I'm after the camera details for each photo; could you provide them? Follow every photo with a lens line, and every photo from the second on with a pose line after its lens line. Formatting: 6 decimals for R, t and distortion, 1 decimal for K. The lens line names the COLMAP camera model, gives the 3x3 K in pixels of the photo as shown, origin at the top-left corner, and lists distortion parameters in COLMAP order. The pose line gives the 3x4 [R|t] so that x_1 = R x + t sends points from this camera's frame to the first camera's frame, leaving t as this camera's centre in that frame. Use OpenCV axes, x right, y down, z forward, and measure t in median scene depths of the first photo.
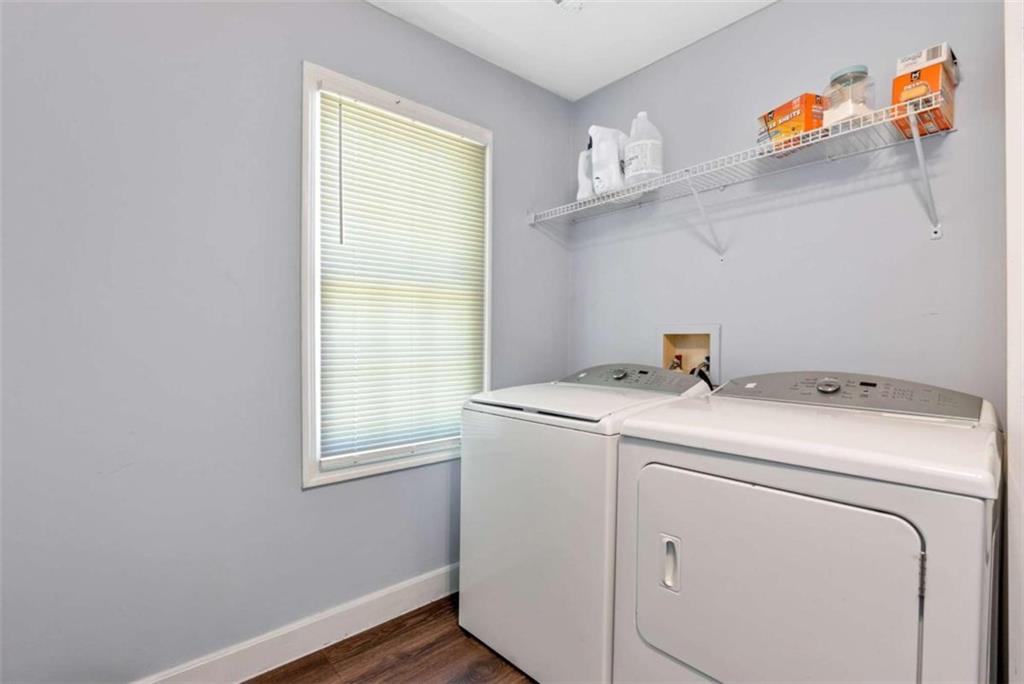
lens RADIAL K [[458.3, 0, 507.6], [0, 458.3, 348.0], [0, 0, 1]] dist [0.002707, -0.000298]
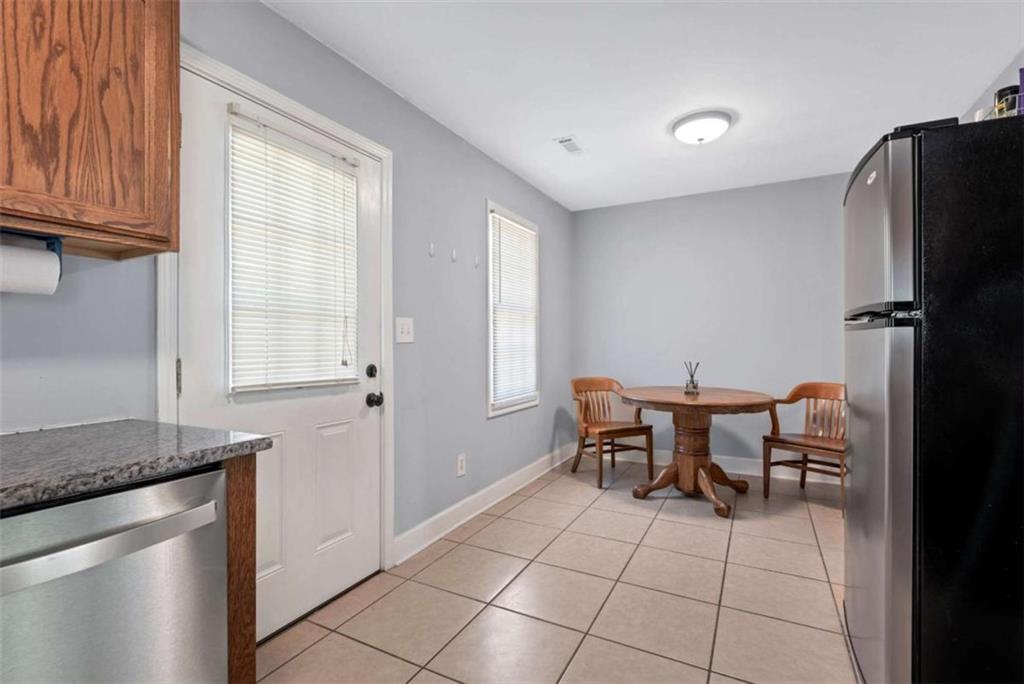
lens RADIAL K [[458.3, 0, 507.6], [0, 458.3, 345.0], [0, 0, 1]] dist [0.002707, -0.000298]
pose [[0.934496, -0.019945, 0.355415, -1.024231], [0.027115, 0.999517, -0.015203, 0.029359], [-0.354940, 0.023844, 0.934585, -0.817965]]
